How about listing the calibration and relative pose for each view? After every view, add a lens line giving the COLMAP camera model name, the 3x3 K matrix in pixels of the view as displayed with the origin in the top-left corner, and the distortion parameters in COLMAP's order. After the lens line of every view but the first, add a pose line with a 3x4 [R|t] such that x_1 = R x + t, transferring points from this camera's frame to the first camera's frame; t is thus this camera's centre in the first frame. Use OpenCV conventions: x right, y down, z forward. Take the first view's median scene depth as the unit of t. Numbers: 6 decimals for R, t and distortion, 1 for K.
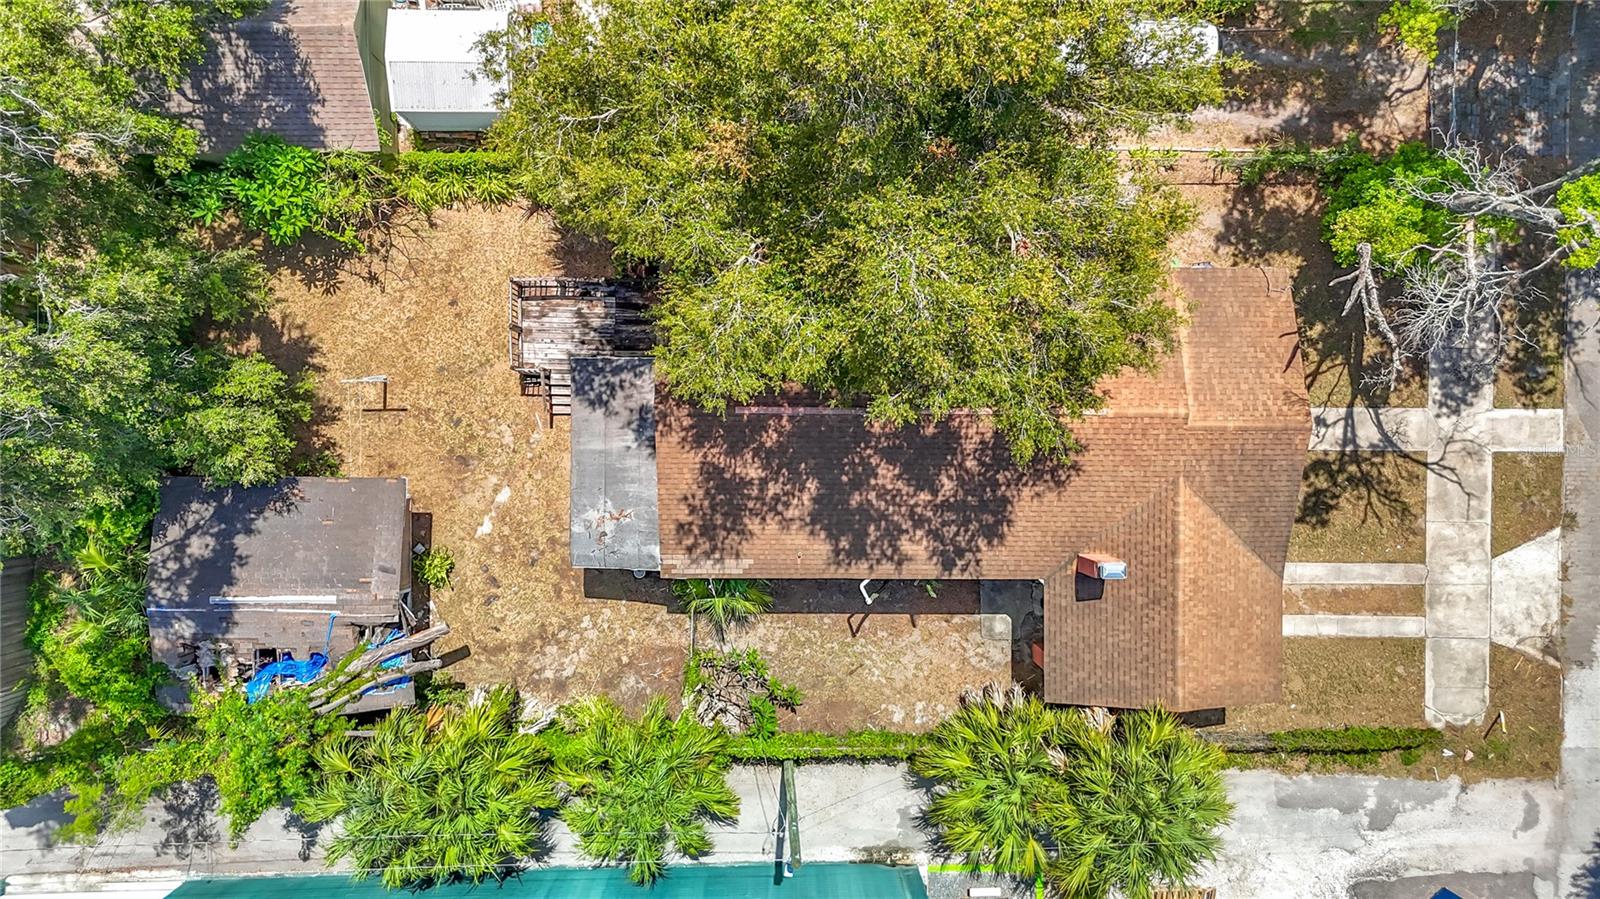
lens RADIAL K [[1176.5, 0, 801.8], [0, 1176.5, 482.9], [0, 0, 1]] dist [0.025671, 0.002599]
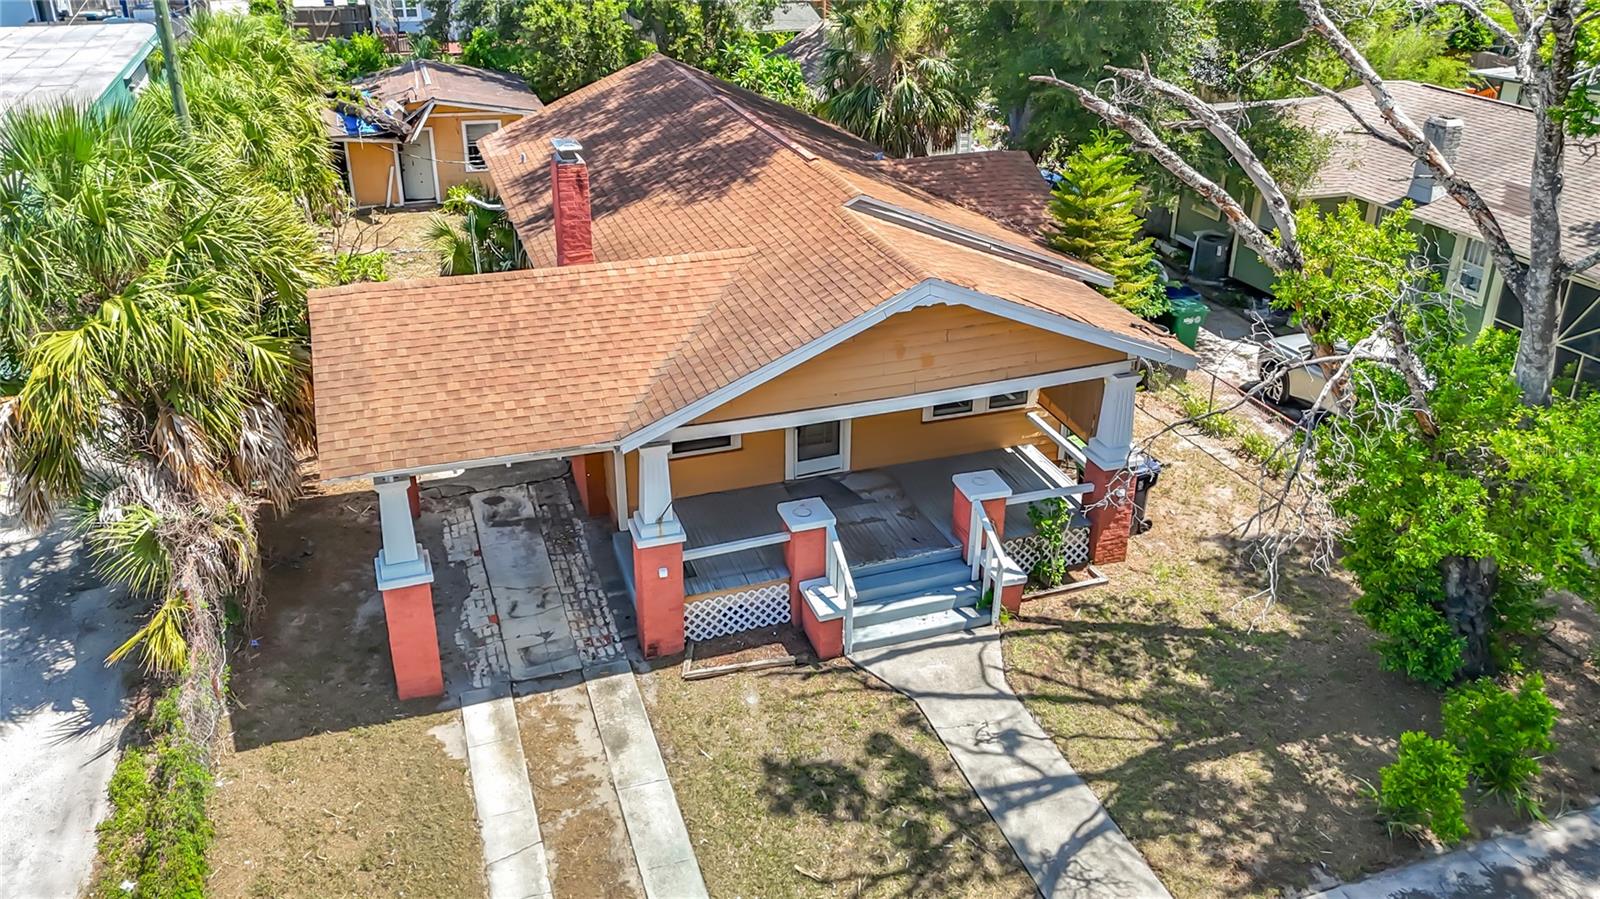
lens RADIAL K [[1212.8, 0, 800.0], [0, 1212.8, 449.5], [0, 0, 1]] dist [0.060691, -0.121261]
pose [[0.332326, 0.408068, -0.850318, 0.836948], [-0.942954, 0.124697, -0.308689, 0.157137], [-0.019934, 0.904396, 0.426229, 0.823389]]
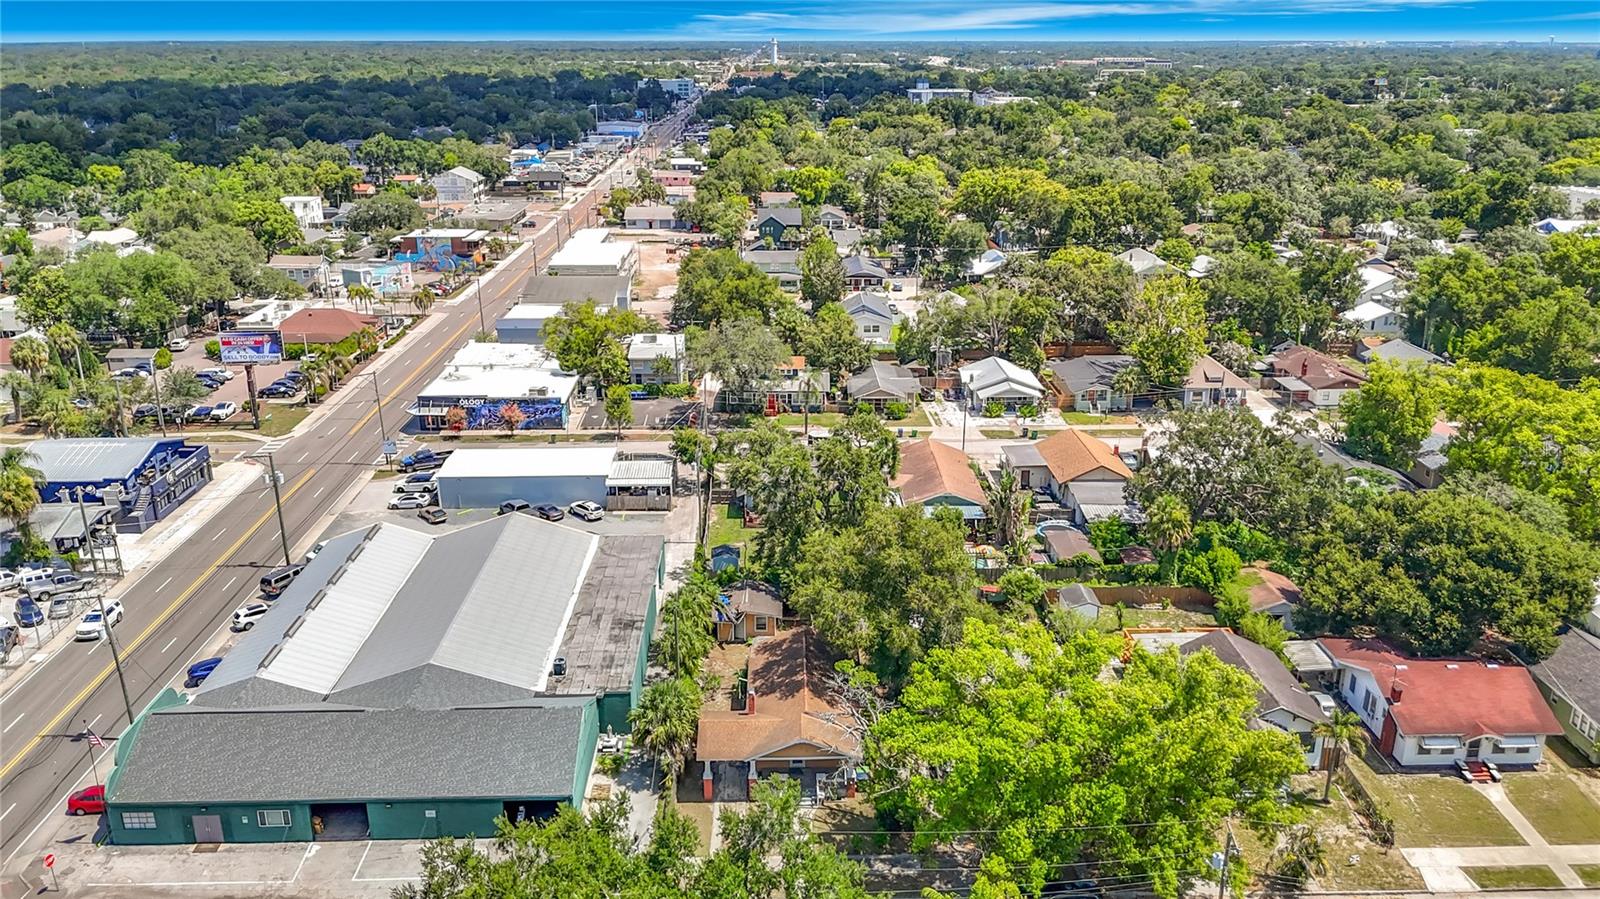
lens RADIAL K [[1212.8, 0, 800.0], [0, 1212.8, 449.5], [0, 0, 1]] dist [0.060691, -0.121261]
pose [[0.025834, 0.306058, -0.951662, 2.815069], [-0.999494, -0.009746, -0.030267, 0.043187], [-0.018538, 0.951963, 0.305651, -0.487035]]
